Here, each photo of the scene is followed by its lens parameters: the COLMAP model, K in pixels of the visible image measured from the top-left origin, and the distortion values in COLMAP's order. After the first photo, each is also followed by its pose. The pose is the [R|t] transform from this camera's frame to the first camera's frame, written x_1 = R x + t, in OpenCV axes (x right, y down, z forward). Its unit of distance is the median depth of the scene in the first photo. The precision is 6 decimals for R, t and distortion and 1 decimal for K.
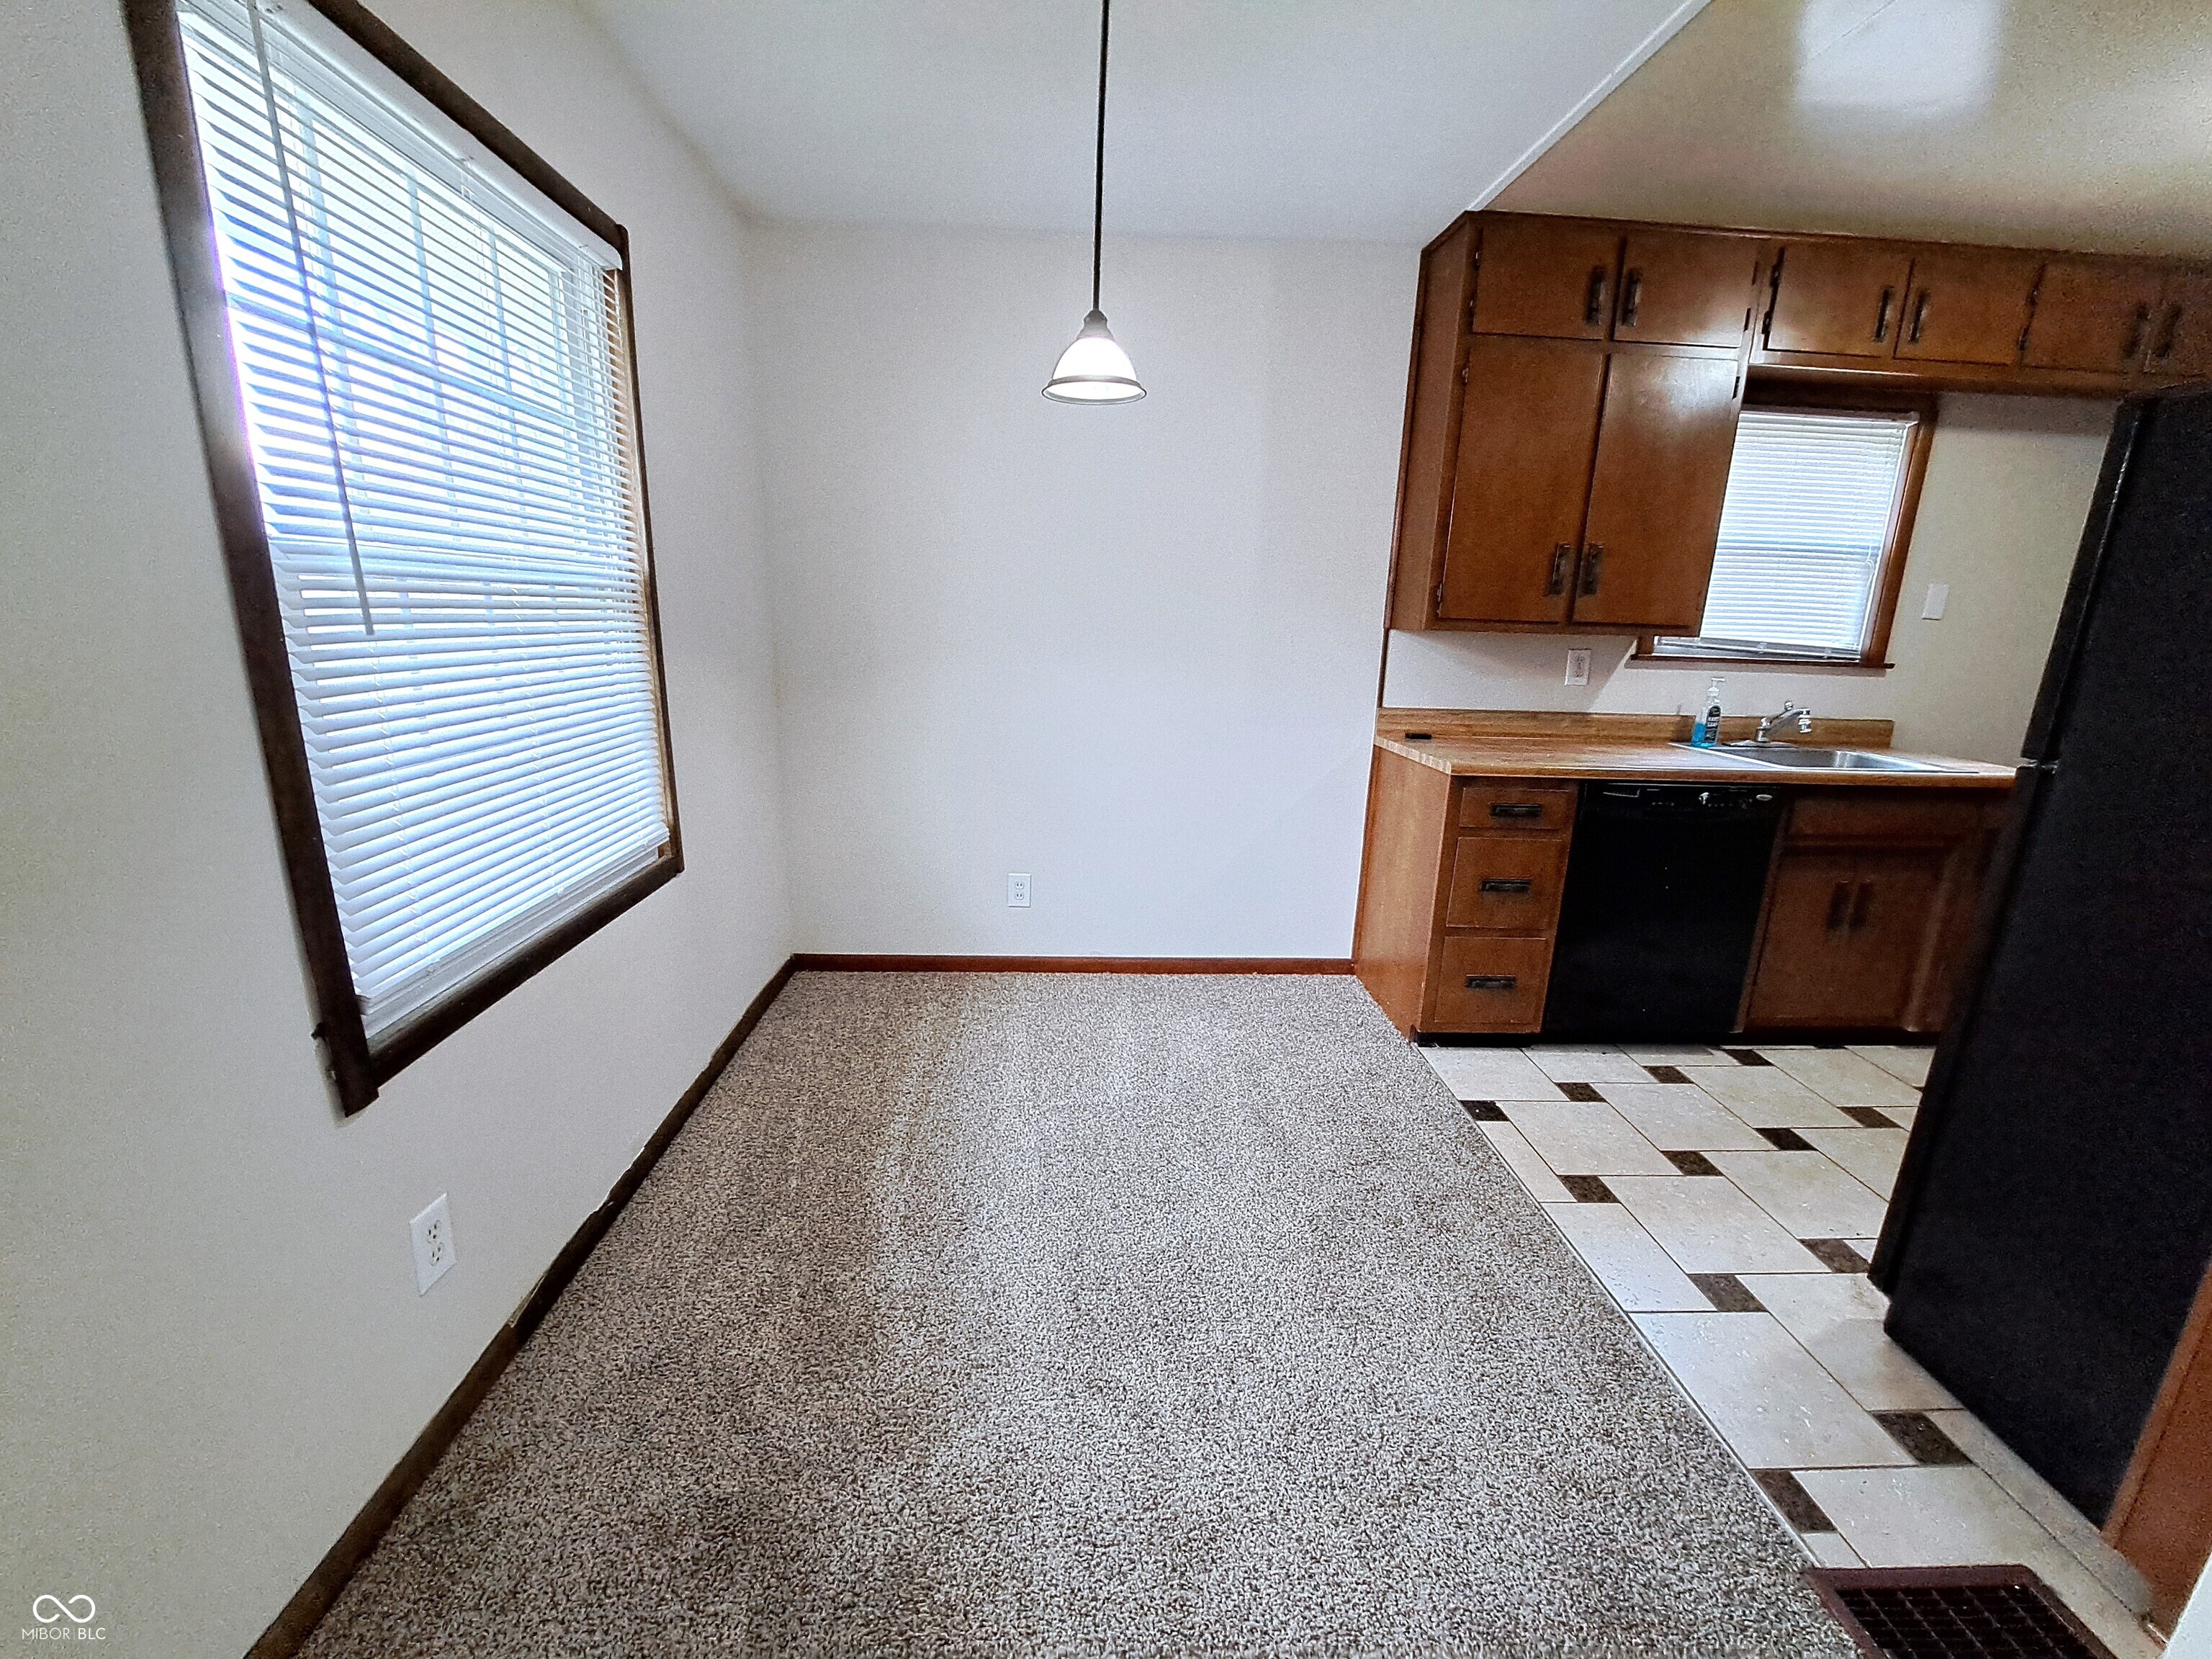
lens RADIAL K [[879.0, 0, 1096.6], [0, 879.0, 830.9], [0, 0, 1]] dist [-0.017827, -0.001346]
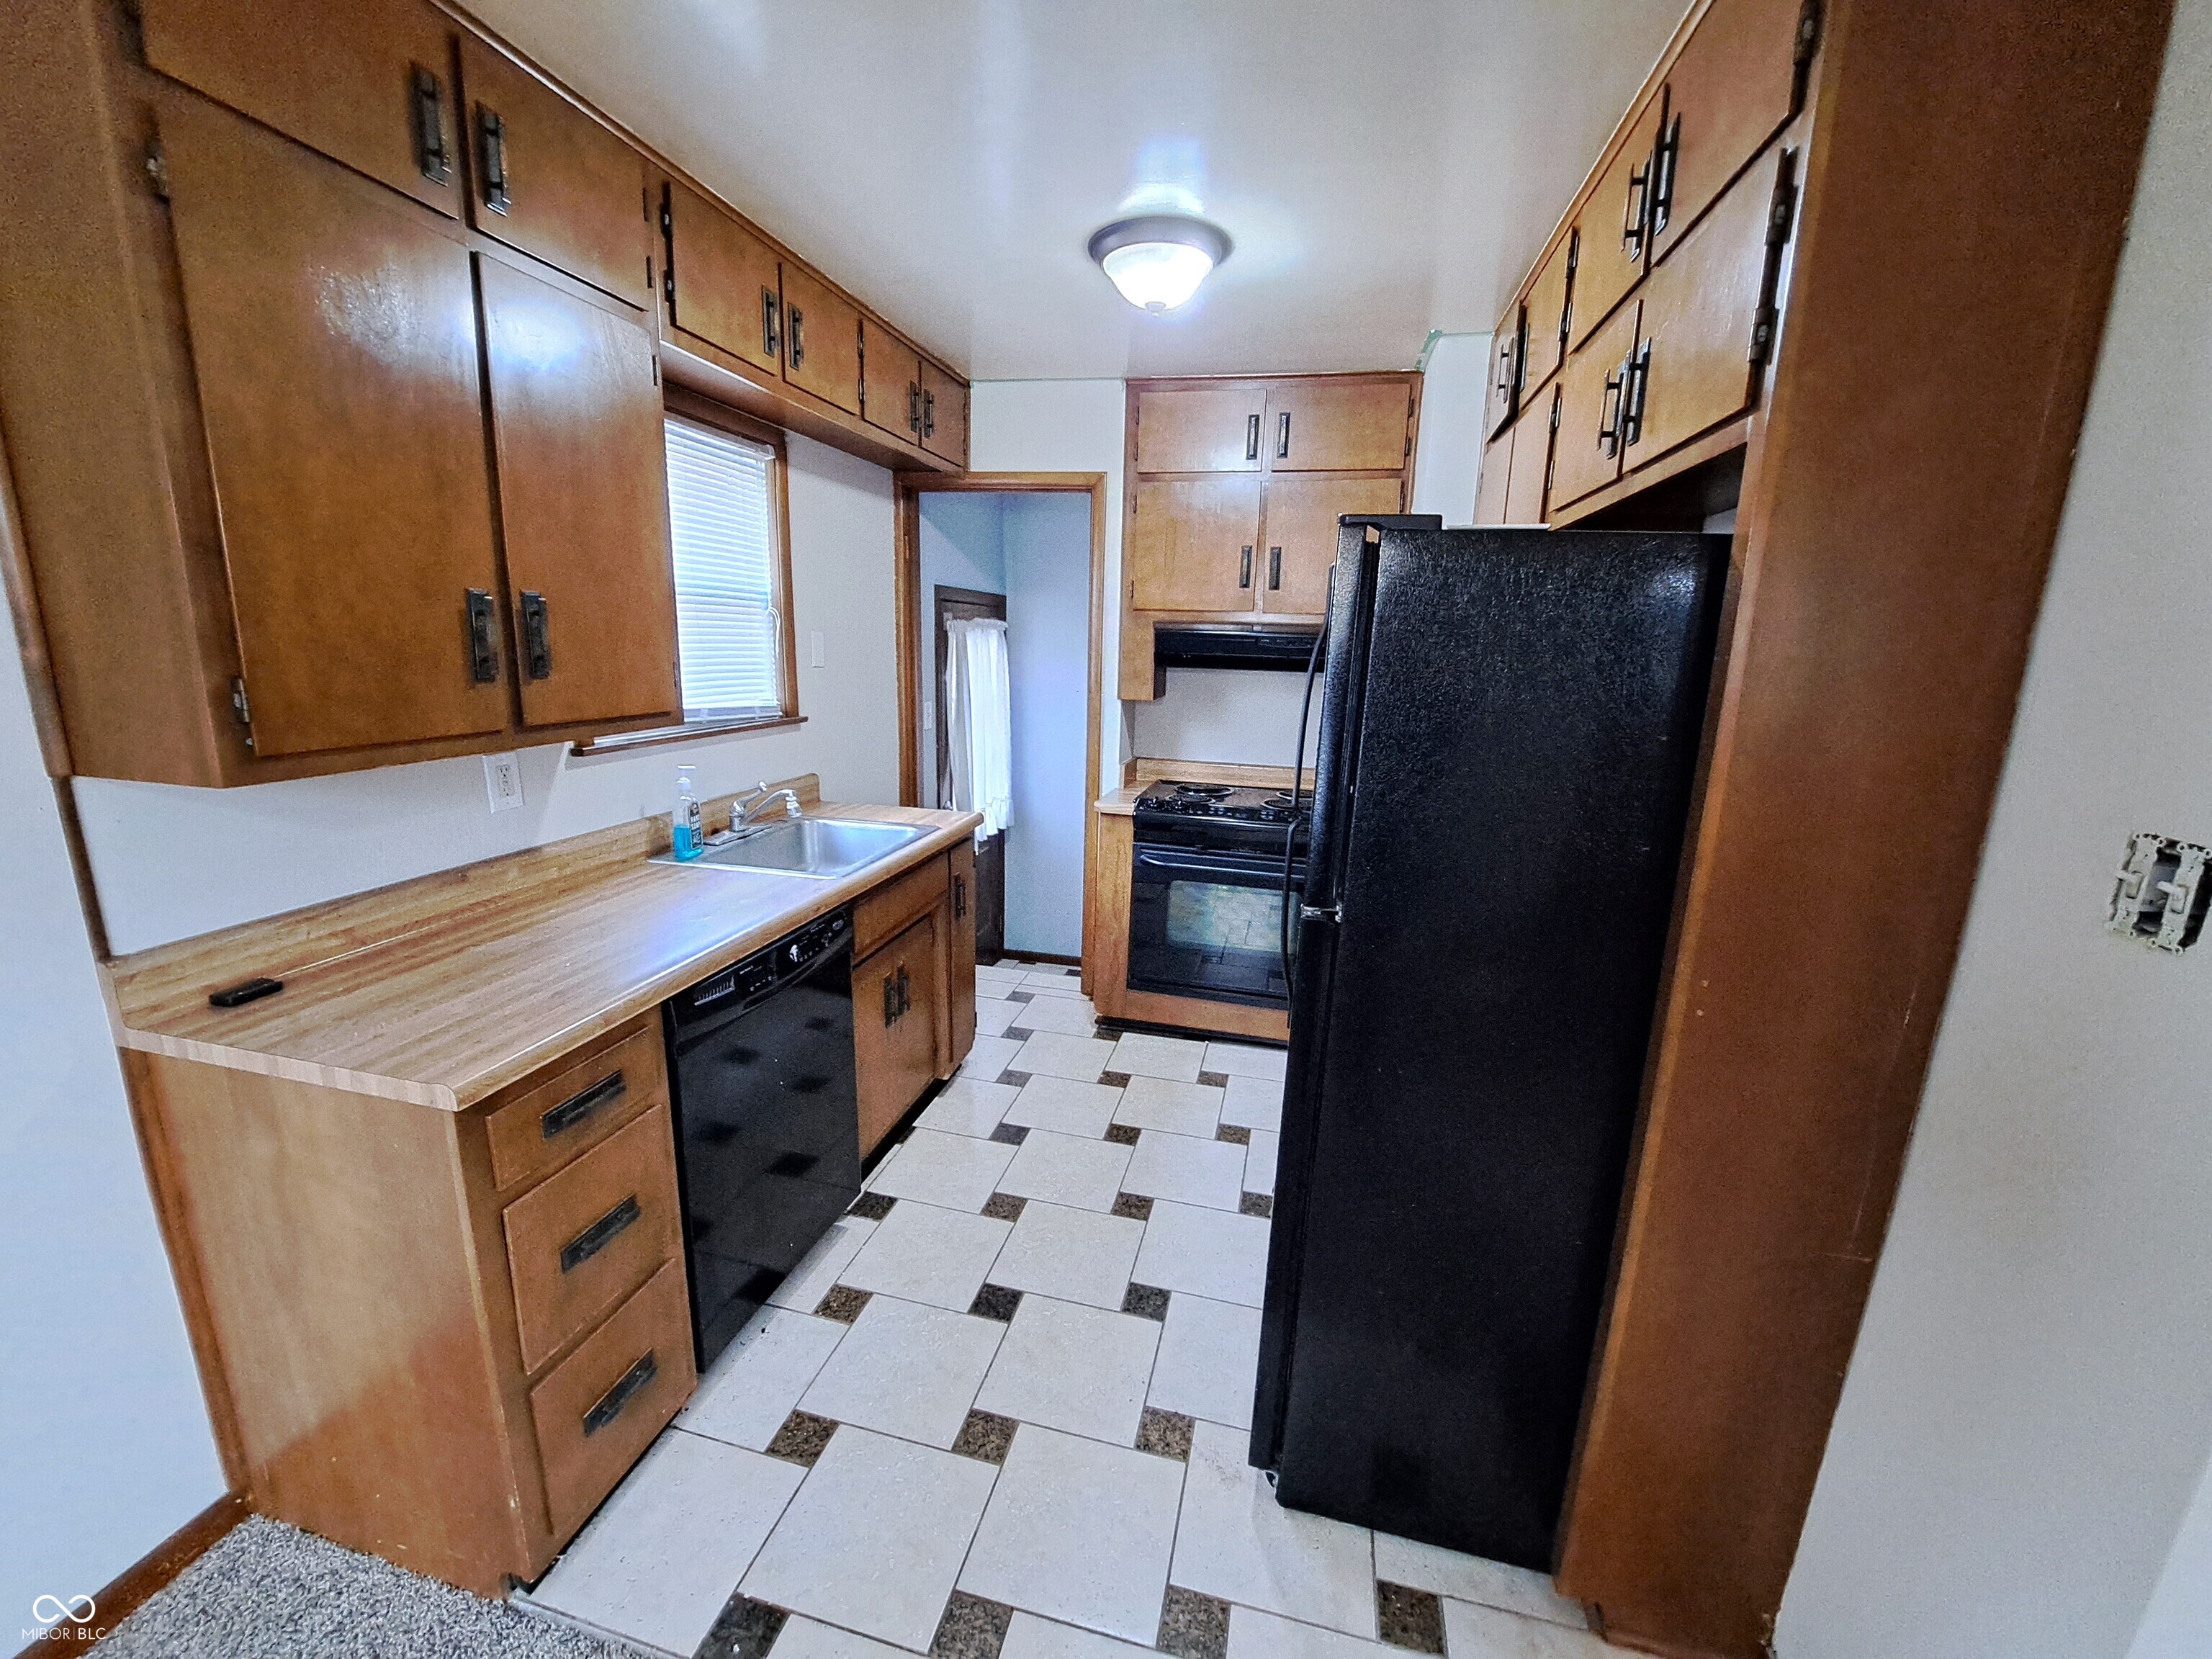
lens RADIAL K [[879.0, 0, 1097.1], [0, 879.0, 830.1], [0, 0, 1]] dist [-0.017827, -0.001346]
pose [[0.268741, -0.225846, 0.936361, 0.096399], [0.210751, 0.962355, 0.171629, -0.196761], [-0.939874, 0.151215, 0.306222, 0.491057]]
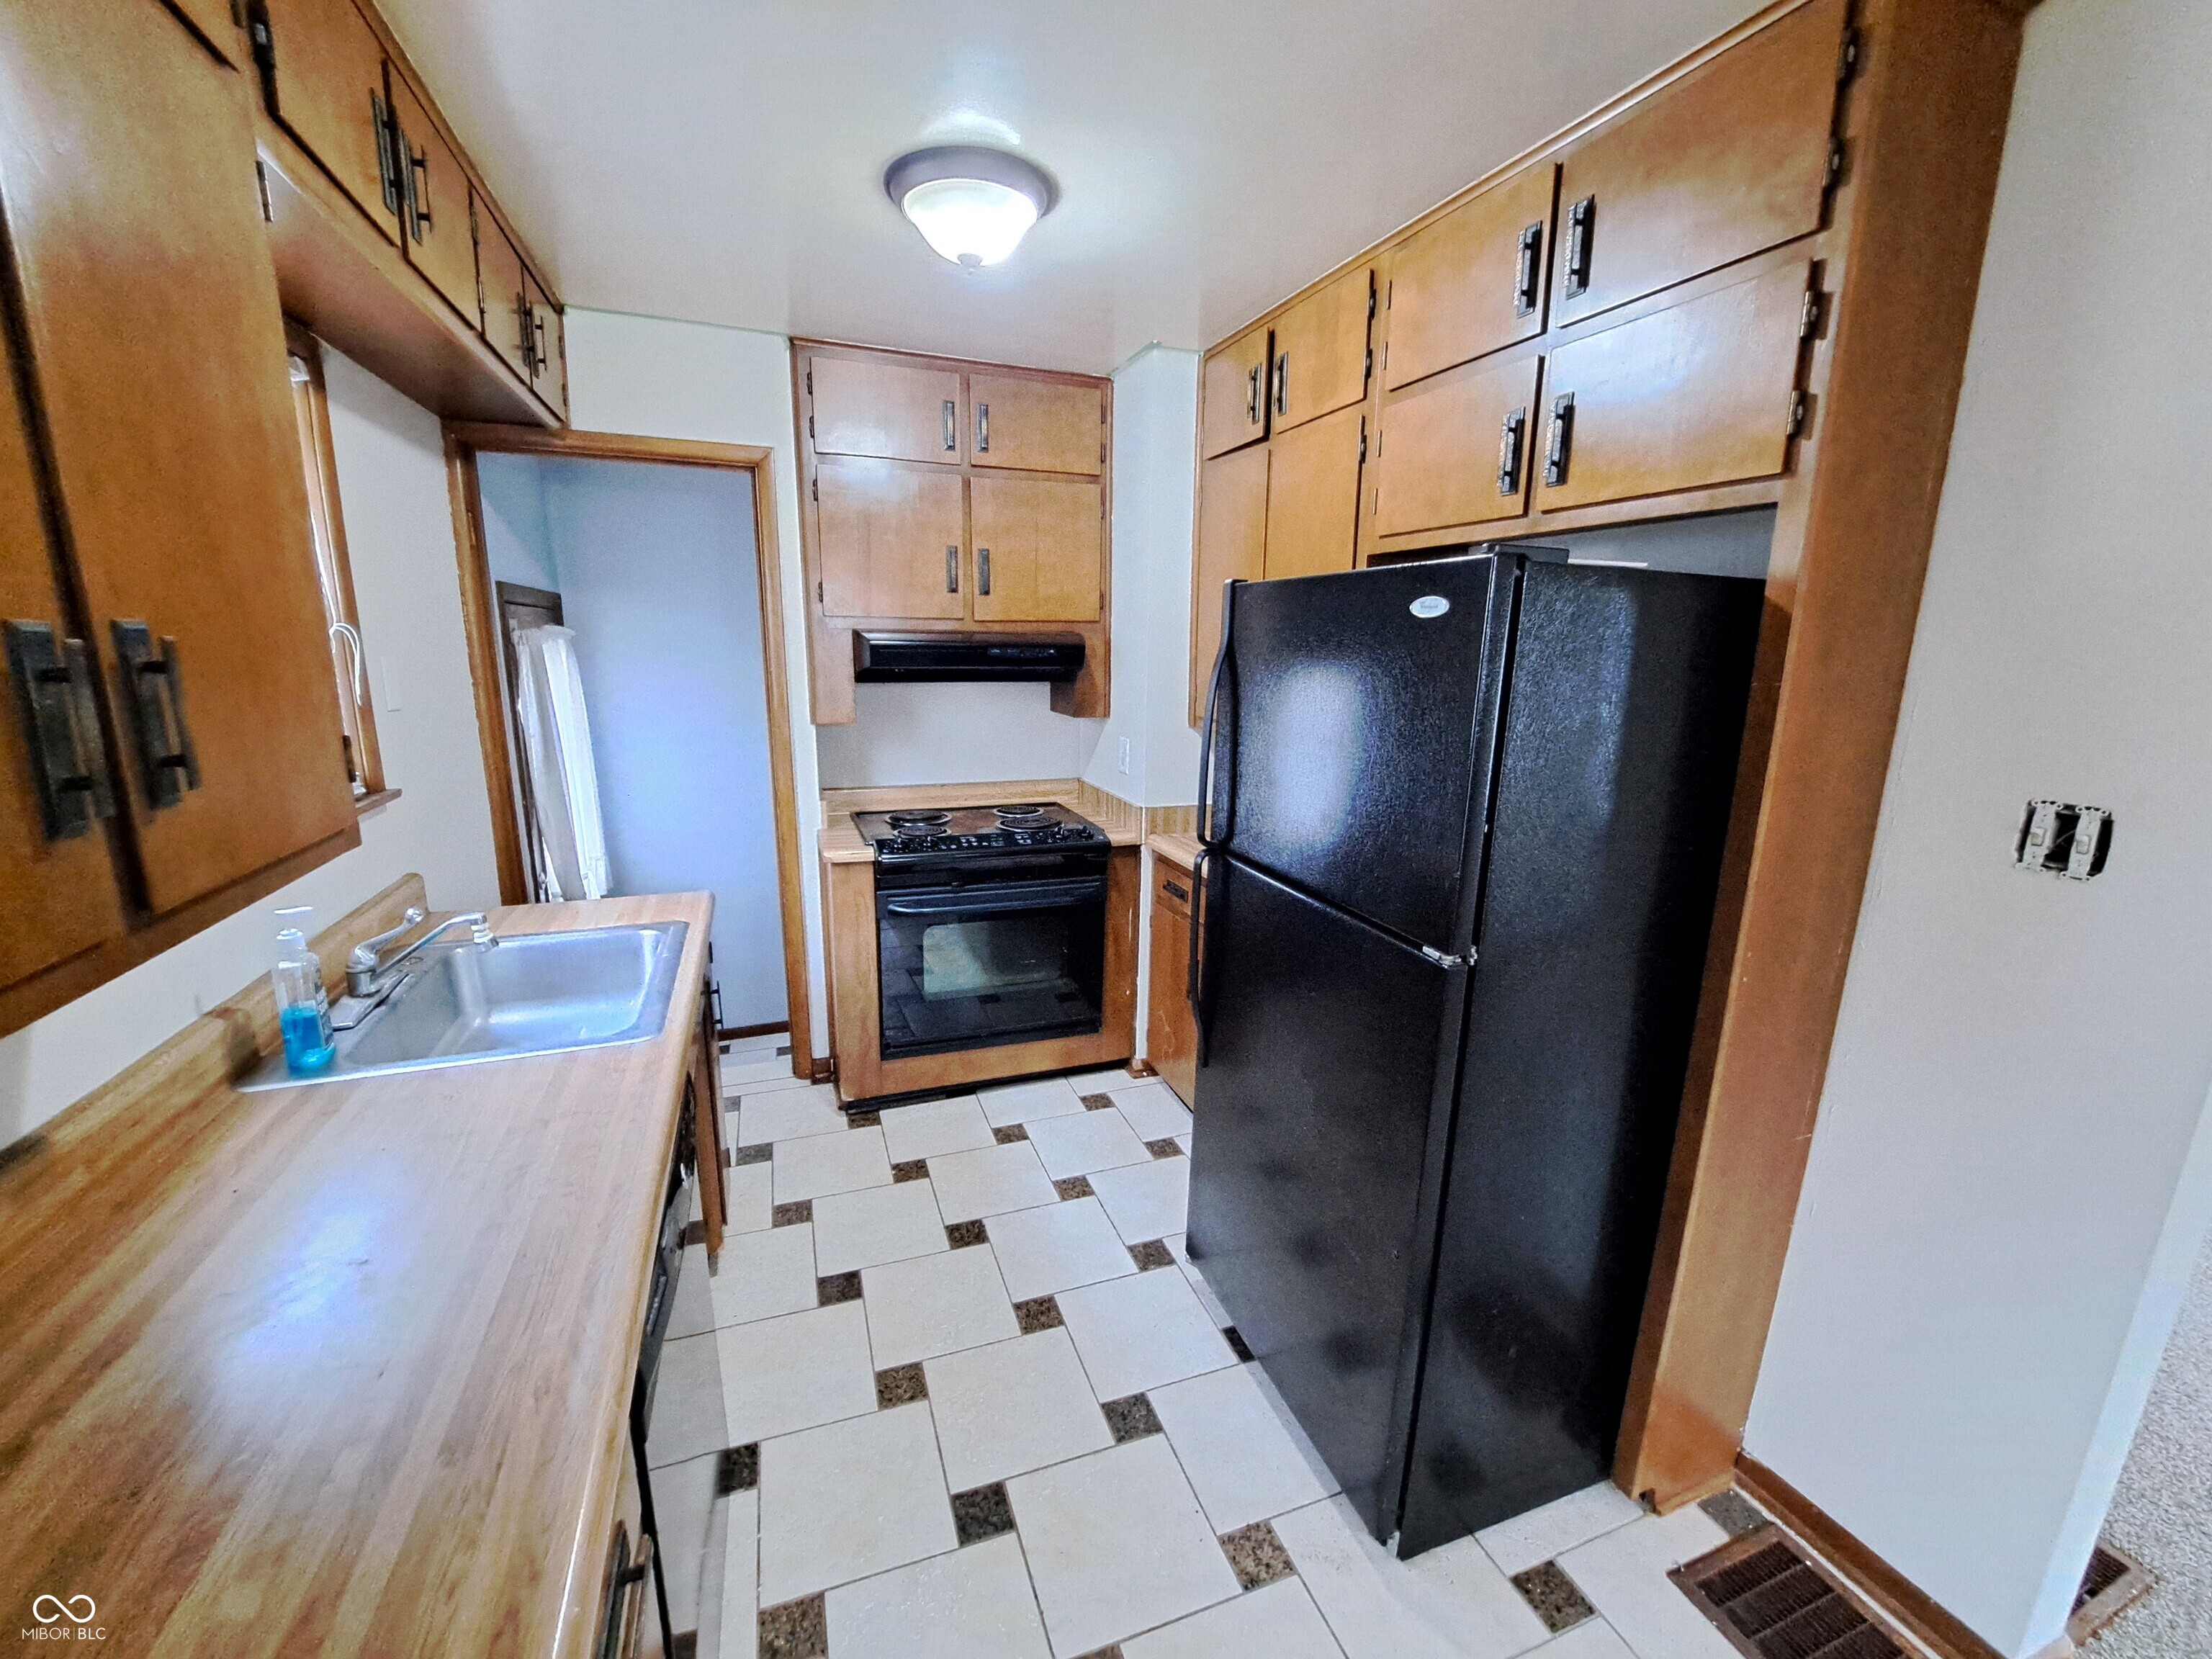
lens RADIAL K [[879.0, 0, 1098.4], [0, 879.0, 830.9], [0, 0, 1]] dist [-0.017827, -0.001346]
pose [[-0.315818, -0.231464, 0.920154, 0.226775], [0.205521, 0.930076, 0.304500, -0.287646], [-0.926294, 0.285277, -0.246164, 0.805961]]
